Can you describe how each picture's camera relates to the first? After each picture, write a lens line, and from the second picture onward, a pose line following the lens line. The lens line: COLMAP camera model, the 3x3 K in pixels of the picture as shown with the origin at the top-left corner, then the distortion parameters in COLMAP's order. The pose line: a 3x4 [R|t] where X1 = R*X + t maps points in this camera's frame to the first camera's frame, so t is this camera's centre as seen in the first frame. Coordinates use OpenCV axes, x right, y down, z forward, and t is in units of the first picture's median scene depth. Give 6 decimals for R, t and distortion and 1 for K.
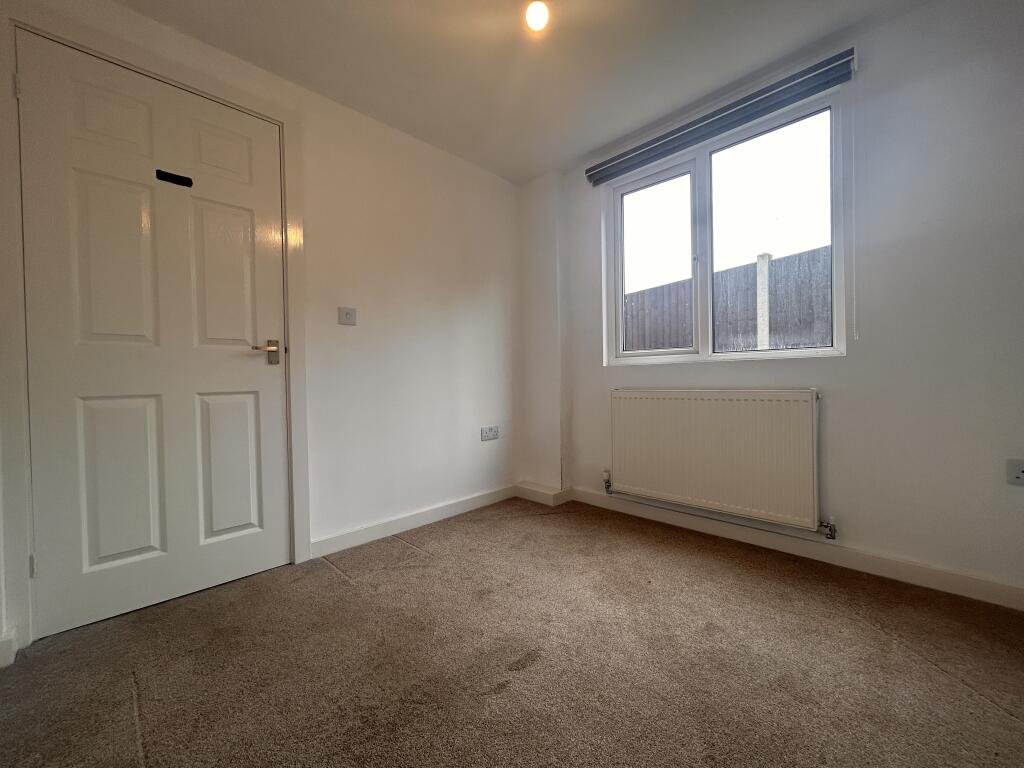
lens RADIAL K [[409.6, 0, 512.0], [0, 409.6, 384.0], [0, 0, 1]] dist [0.000728, 0.000277]
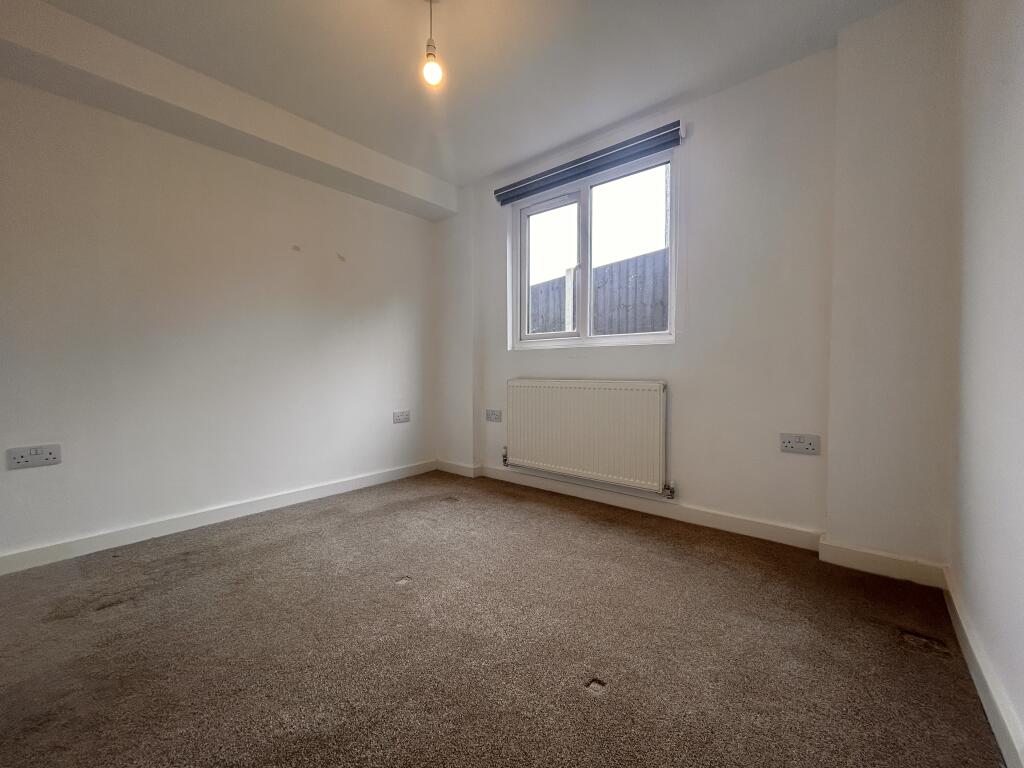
lens RADIAL K [[410.7, 0, 542.4], [0, 410.7, 368.7], [0, 0, 1]] dist [0.098164, -0.000028]
pose [[0.989416, 0.015446, 0.144281, 0.167672], [-0.014510, 0.999866, -0.007537, -0.011284], [-0.144378, 0.005364, 0.989508, -0.213213]]
